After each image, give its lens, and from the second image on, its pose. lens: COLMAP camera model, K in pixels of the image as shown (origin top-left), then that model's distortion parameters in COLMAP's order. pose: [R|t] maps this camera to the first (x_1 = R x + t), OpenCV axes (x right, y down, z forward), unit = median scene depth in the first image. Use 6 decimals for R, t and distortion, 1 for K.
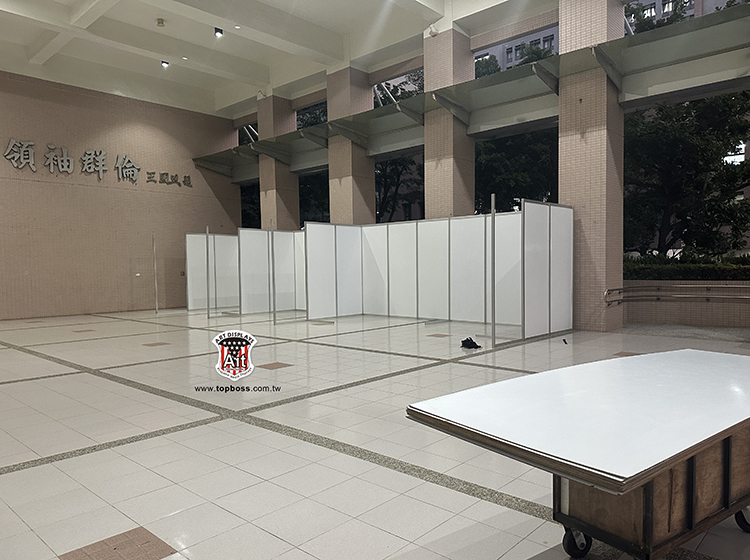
lens RADIAL K [[557.9, 0, 373.8], [0, 557.9, 284.6], [0, 0, 1]] dist [0.092695, -0.022469]
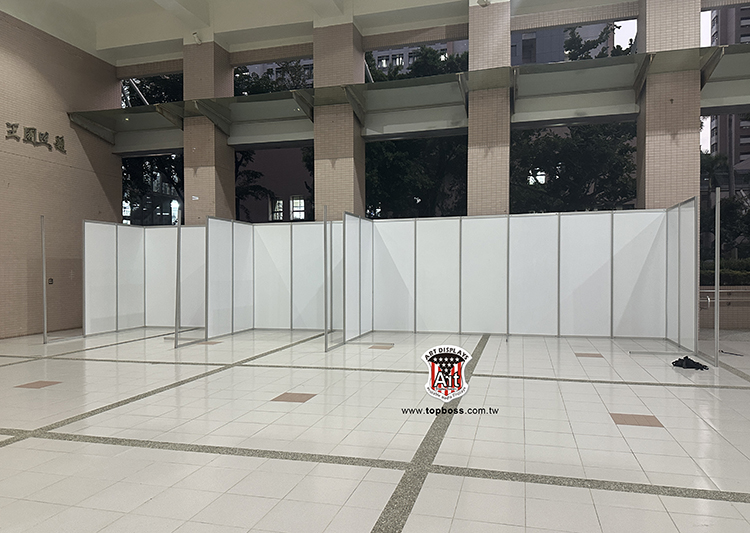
lens RADIAL K [[528.5, 0, 402.8], [0, 528.5, 279.0], [0, 0, 1]] dist [0.015099, -0.007656]
pose [[0.879428, -0.000335, 0.476032, -0.294204], [0.011525, 0.999722, -0.020587, -0.004622], [-0.475893, 0.023591, 0.879187, 0.271832]]
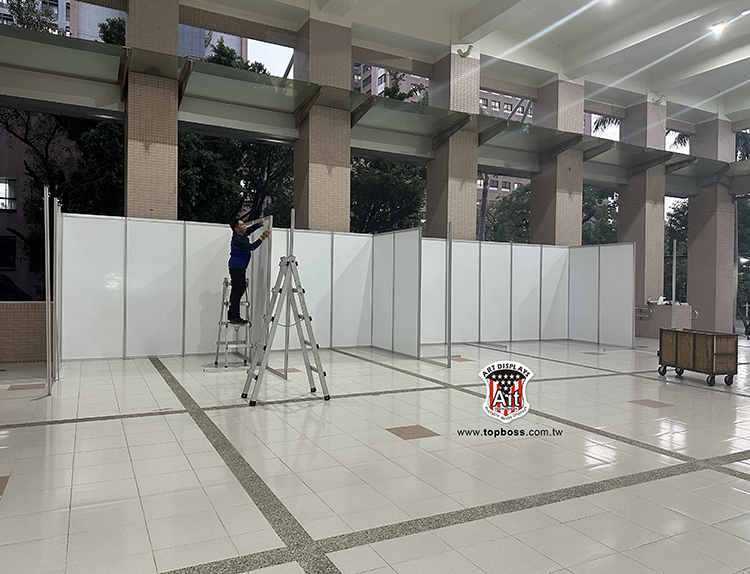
lens RADIAL K [[556.1, 0, 372.8], [0, 556.1, 290.9], [0, 0, 1]] dist [0.029854, -0.014963]
pose [[0.340672, 0.010645, 0.940122, -0.655689], [0.008925, 0.999854, -0.014555, -0.012078], [-0.940140, 0.013349, 0.340527, 0.624877]]
